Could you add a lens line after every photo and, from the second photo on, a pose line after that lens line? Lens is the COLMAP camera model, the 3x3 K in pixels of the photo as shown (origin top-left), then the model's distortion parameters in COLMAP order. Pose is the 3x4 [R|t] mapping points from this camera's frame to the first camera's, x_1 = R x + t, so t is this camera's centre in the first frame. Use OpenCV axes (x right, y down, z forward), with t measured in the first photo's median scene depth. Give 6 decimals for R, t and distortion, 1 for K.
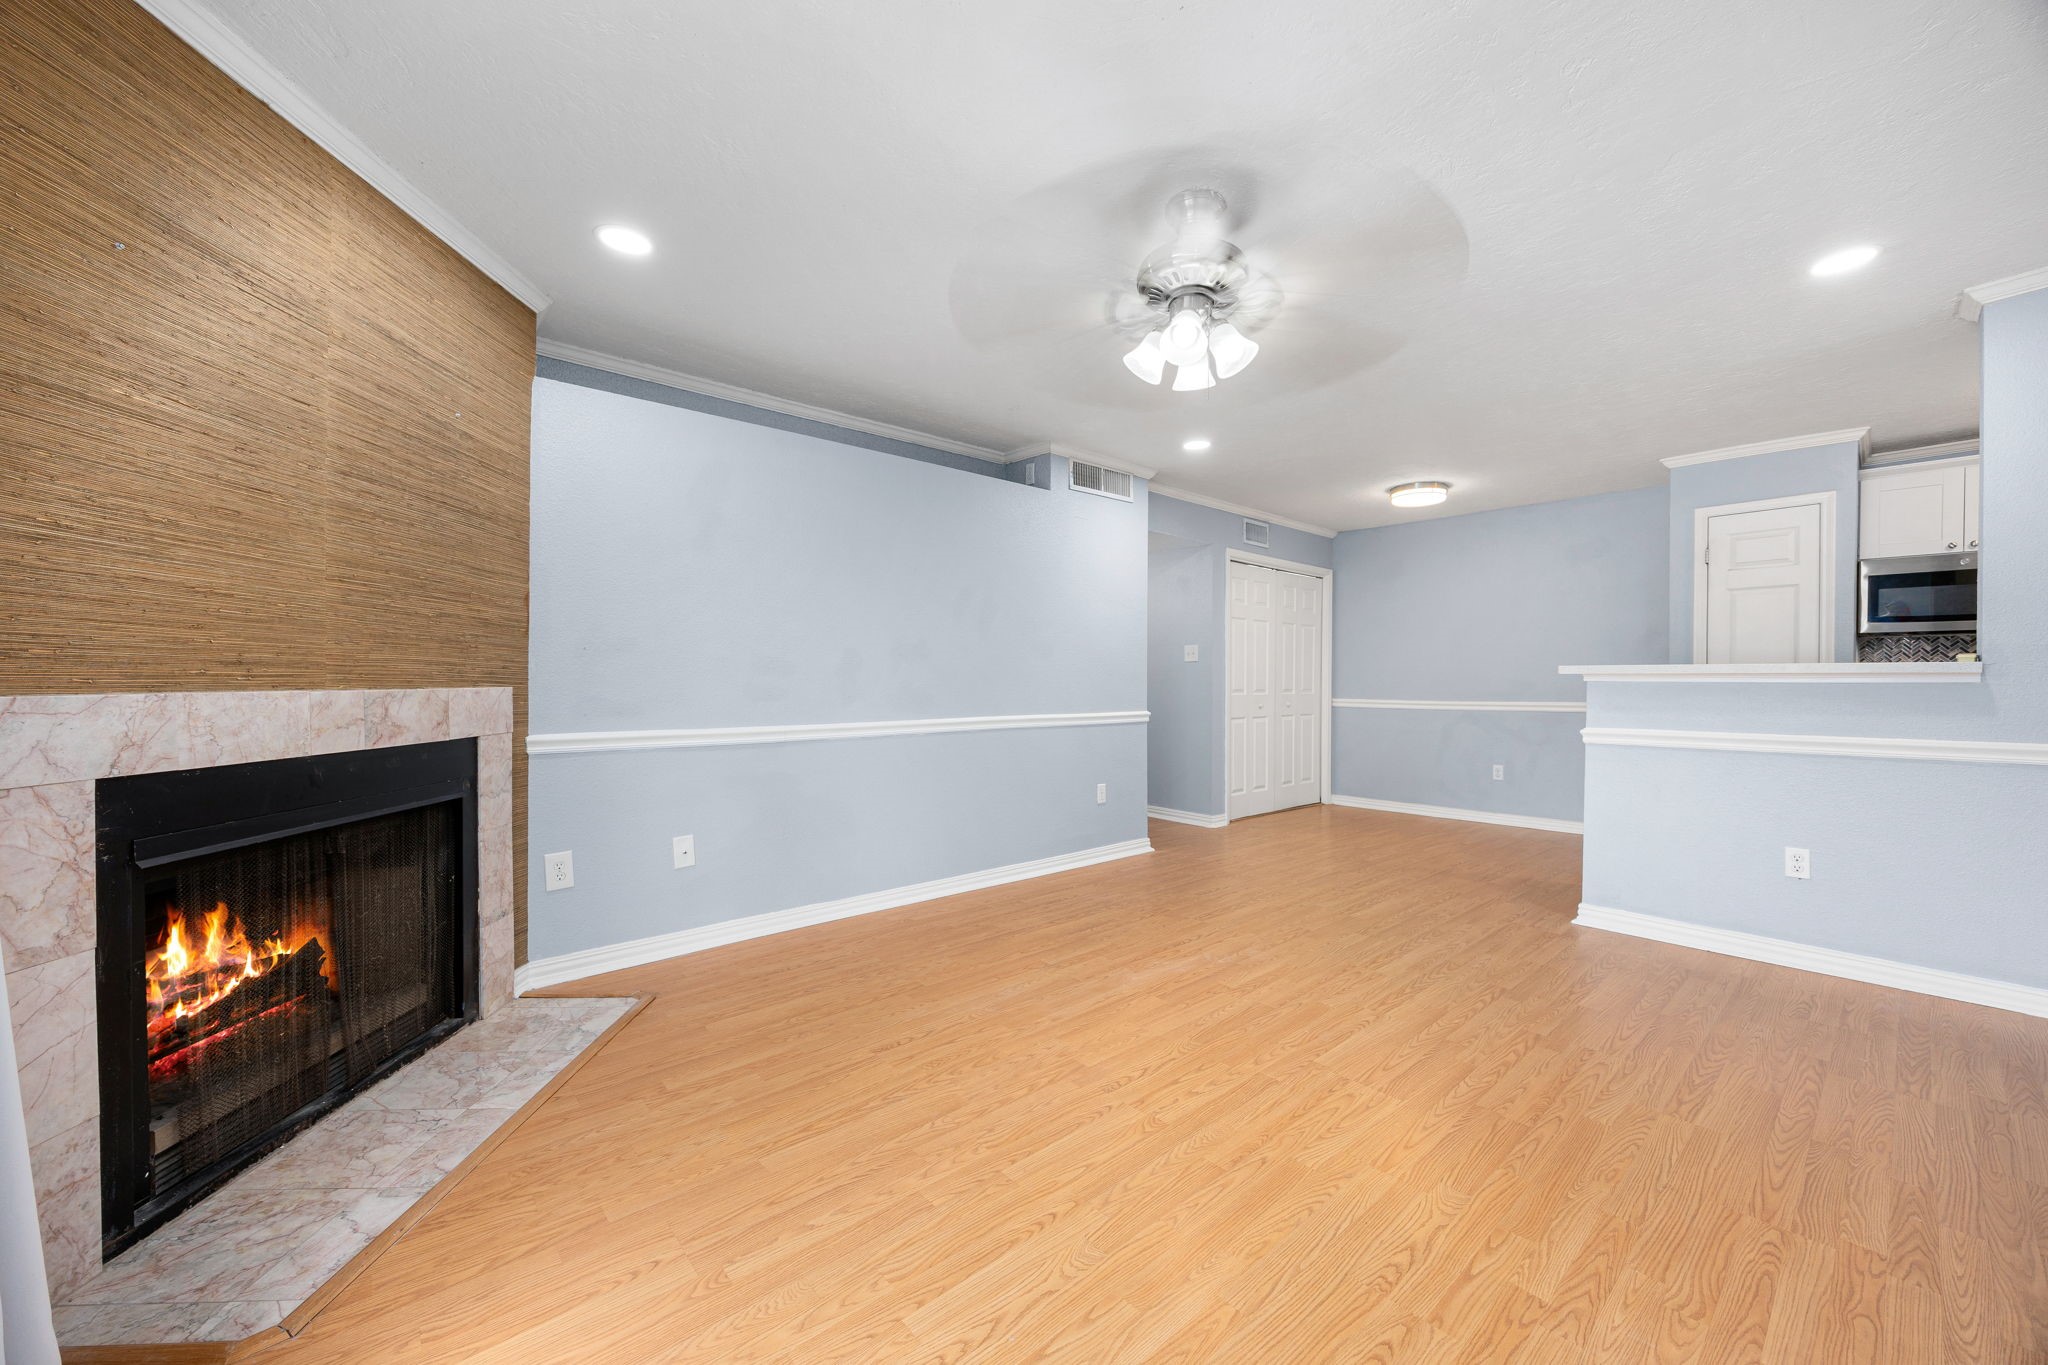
lens RADIAL K [[784.1, 0, 1004.5], [0, 784.1, 686.8], [0, 0, 1]] dist [-0.005028, 0.000051]
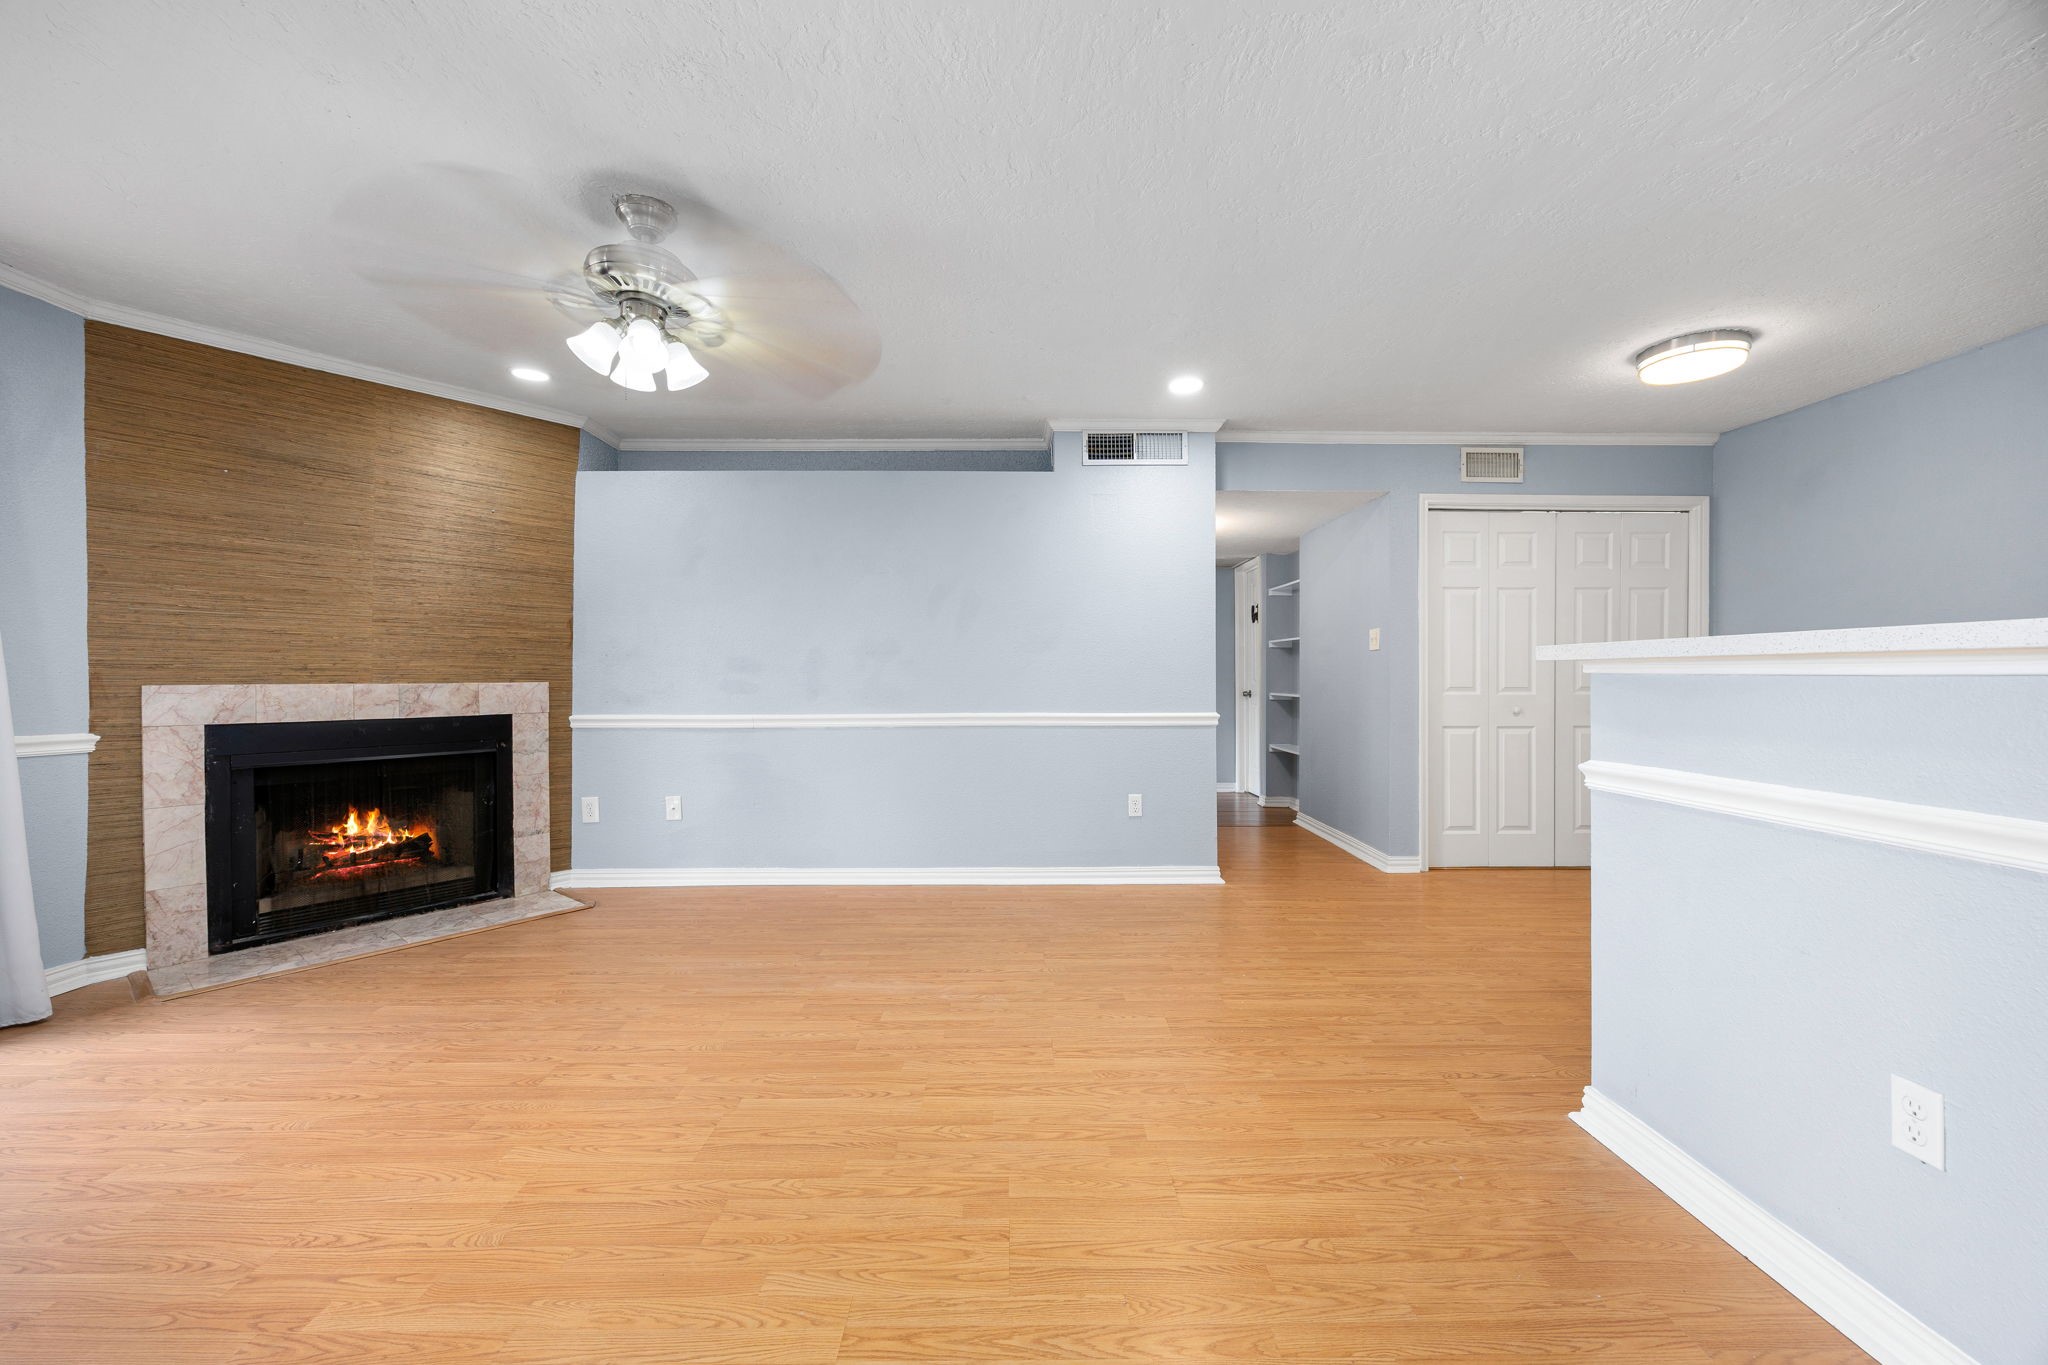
lens RADIAL K [[784.1, 0, 1019.8], [0, 784.1, 677.5], [0, 0, 1]] dist [-0.005028, 0.000051]
pose [[0.762343, -0.003557, -0.647163, 1.094590], [-0.001472, 0.999973, -0.007230, 0.000628], [0.647171, 0.006465, 0.762317, 0.465349]]
